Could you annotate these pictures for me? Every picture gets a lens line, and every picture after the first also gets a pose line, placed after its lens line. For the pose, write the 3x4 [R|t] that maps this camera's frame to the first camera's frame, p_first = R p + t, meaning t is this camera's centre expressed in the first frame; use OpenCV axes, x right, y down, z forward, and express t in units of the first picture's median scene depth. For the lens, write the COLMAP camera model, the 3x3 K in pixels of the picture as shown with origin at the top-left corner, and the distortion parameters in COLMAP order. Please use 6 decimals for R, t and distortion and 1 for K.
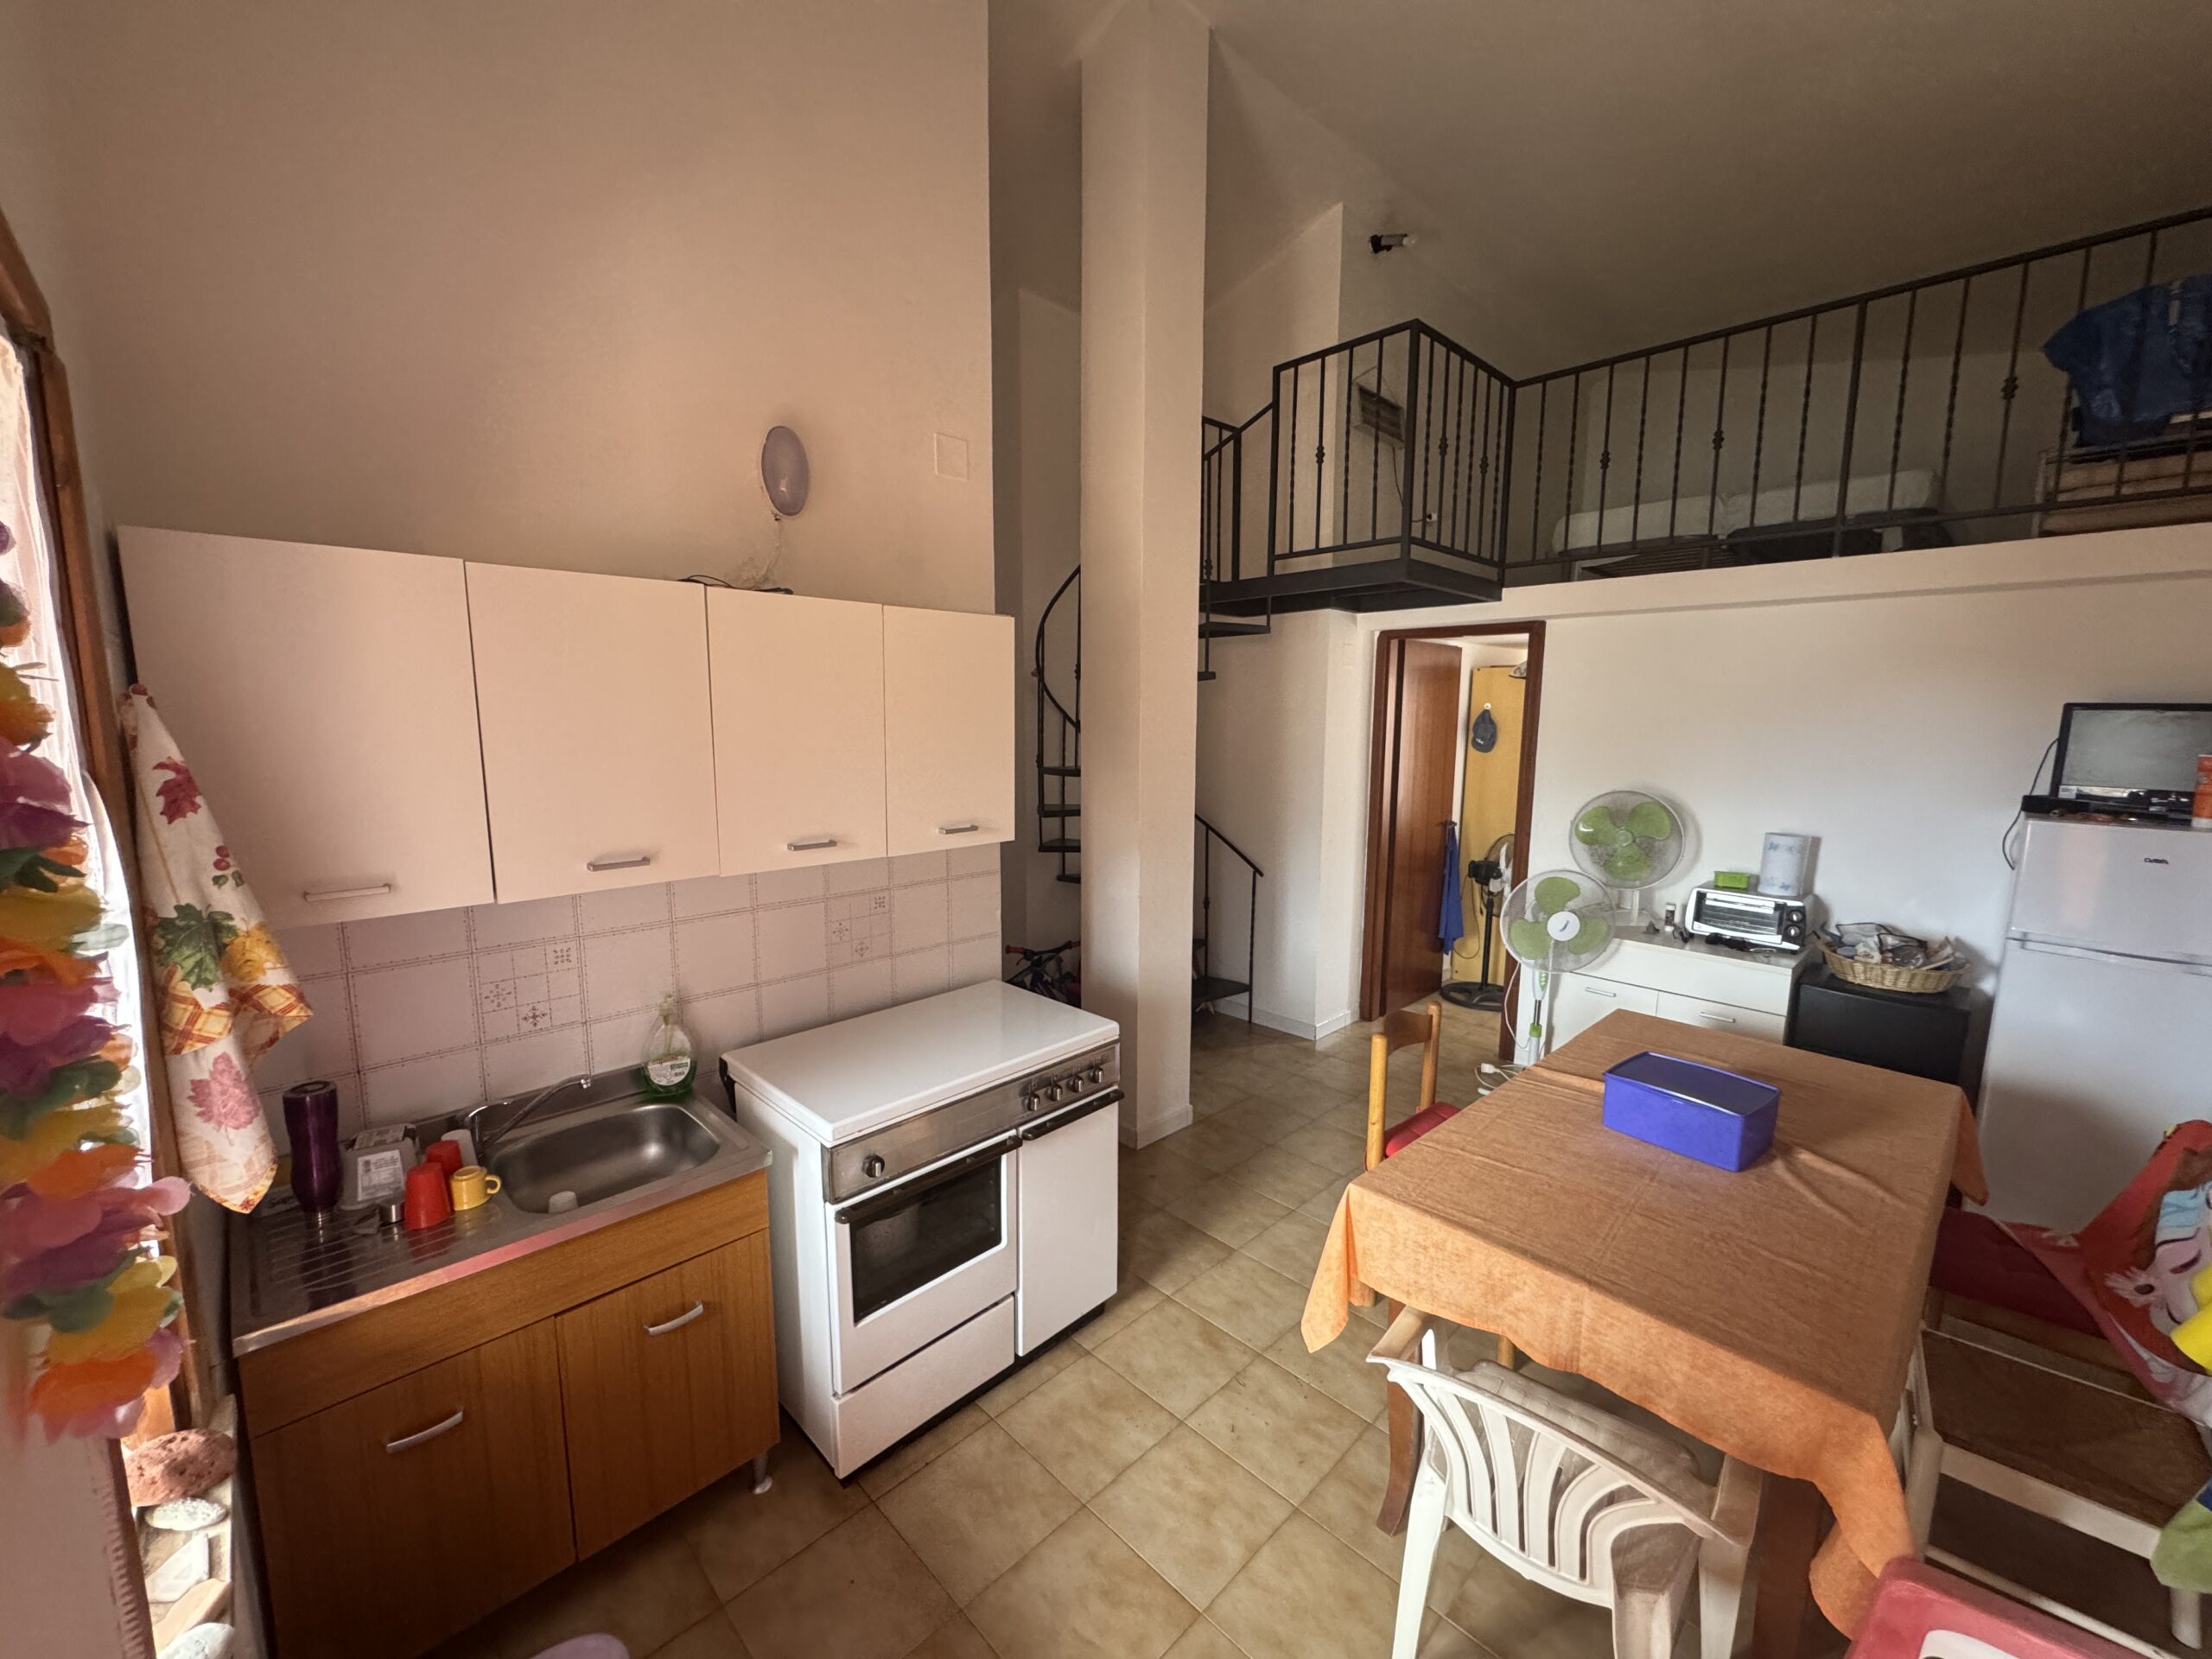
lens RADIAL K [[880.5, 0, 1101.5], [0, 880.5, 832.2], [0, 0, 1]] dist [-0.004787, 0.000492]
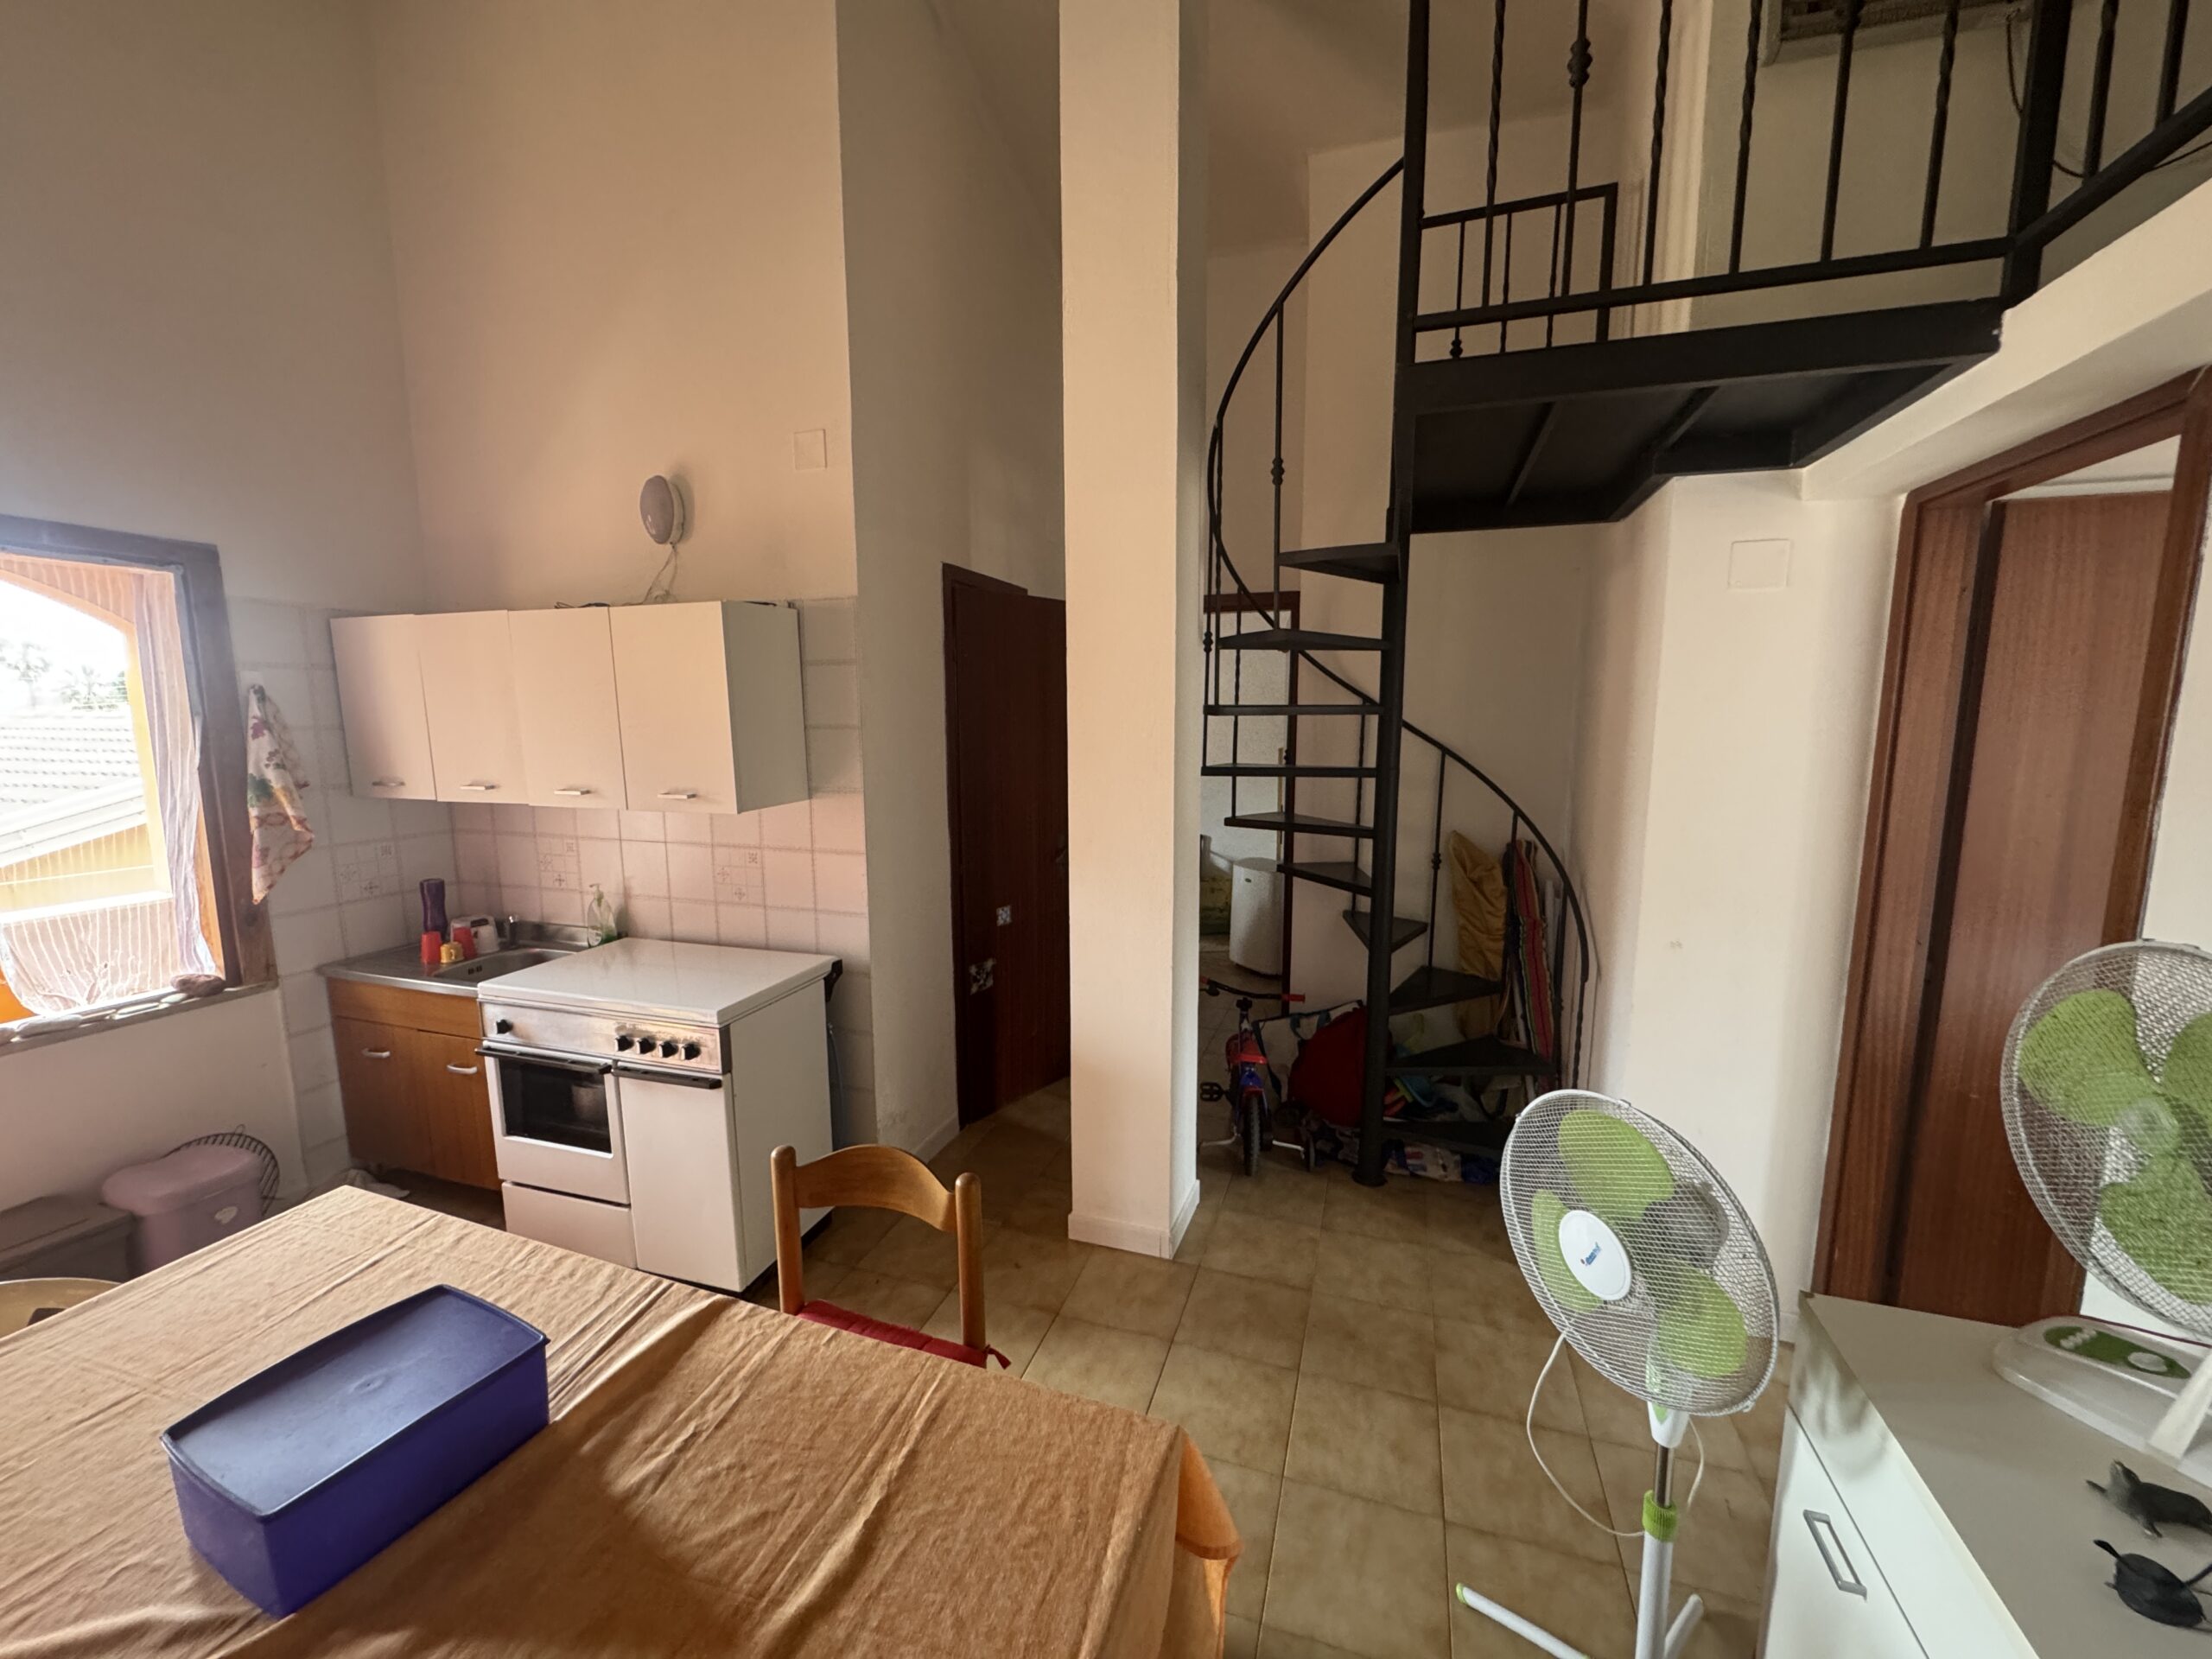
lens RADIAL K [[880.5, 0, 1101.0], [0, 880.5, 835.7], [0, 0, 1]] dist [-0.004787, 0.000492]
pose [[0.459775, 0.123056, -0.879468, 0.977804], [-0.116281, 0.990168, 0.077755, -0.093524], [0.880389, 0.066515, 0.469564, 0.851613]]
